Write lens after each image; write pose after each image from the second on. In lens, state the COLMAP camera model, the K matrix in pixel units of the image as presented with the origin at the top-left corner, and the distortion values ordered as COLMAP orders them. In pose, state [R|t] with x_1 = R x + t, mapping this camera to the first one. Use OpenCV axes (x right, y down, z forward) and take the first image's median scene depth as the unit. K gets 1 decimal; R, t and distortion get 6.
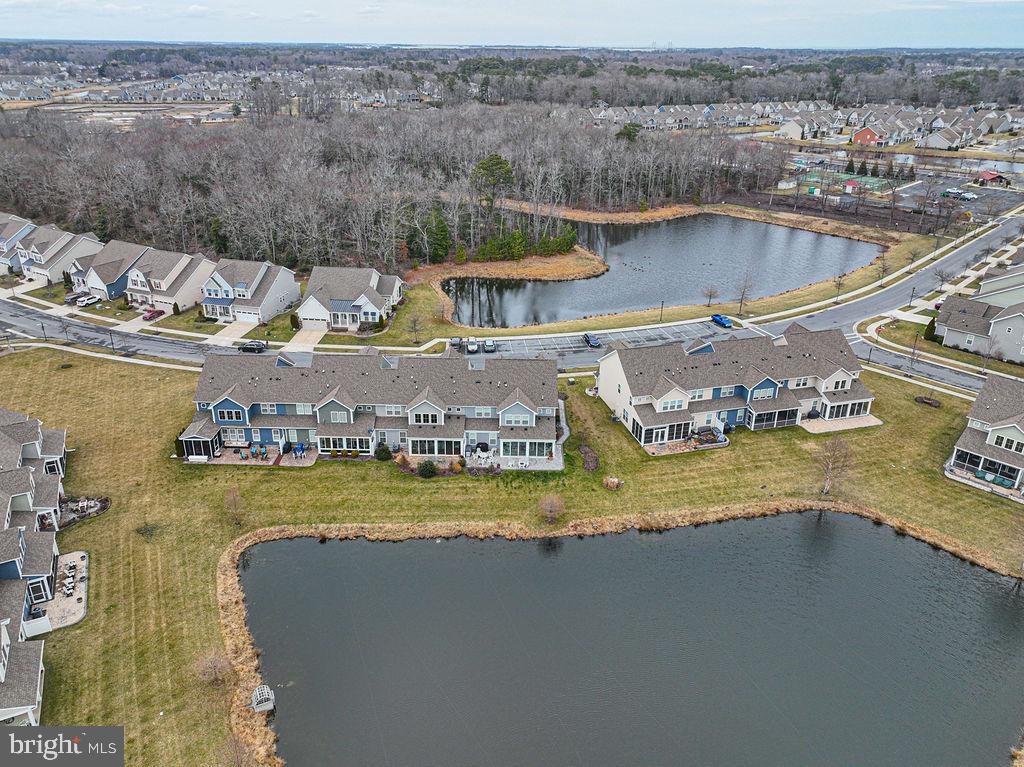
lens RADIAL K [[732.9, 0, 511.6], [0, 732.9, 347.6], [0, 0, 1]] dist [0.014595, 0.003945]
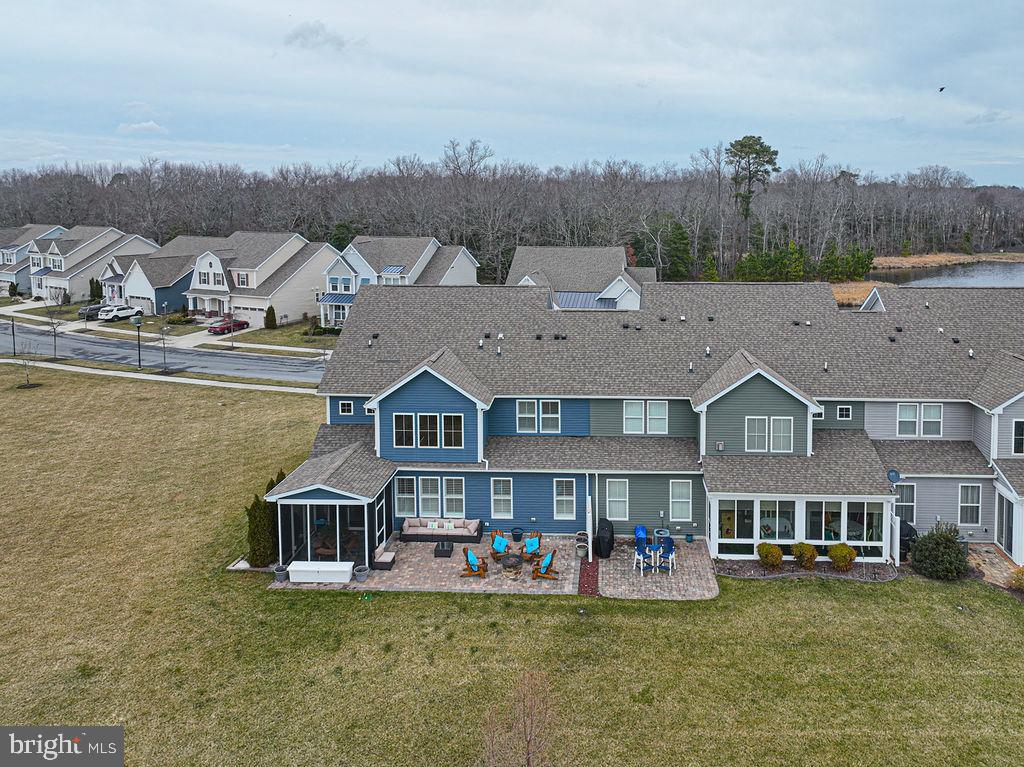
lens RADIAL K [[761.5, 0, 588.0], [0, 761.5, 257.9], [0, 0, 1]] dist [0.008392, -0.006441]
pose [[0.999796, -0.009631, -0.017764, -0.244016], [0.003639, 0.950554, -0.310538, 0.098728], [0.019876, 0.310410, 0.950395, 0.525603]]
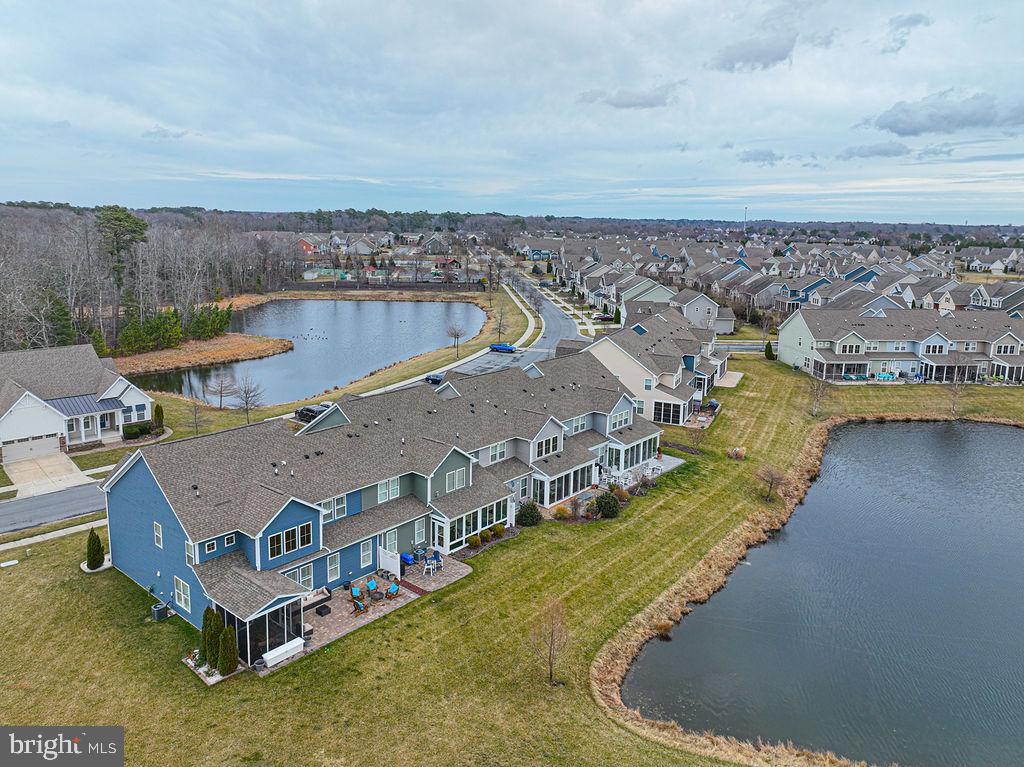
lens RADIAL K [[732.9, 0, 511.6], [0, 732.9, 347.6], [0, 0, 1]] dist [0.014595, 0.003945]
pose [[0.631388, -0.131958, 0.764157, -0.503272], [0.285493, 0.955759, -0.070845, 0.038734], [-0.721001, 0.262893, 0.641128, 0.454188]]
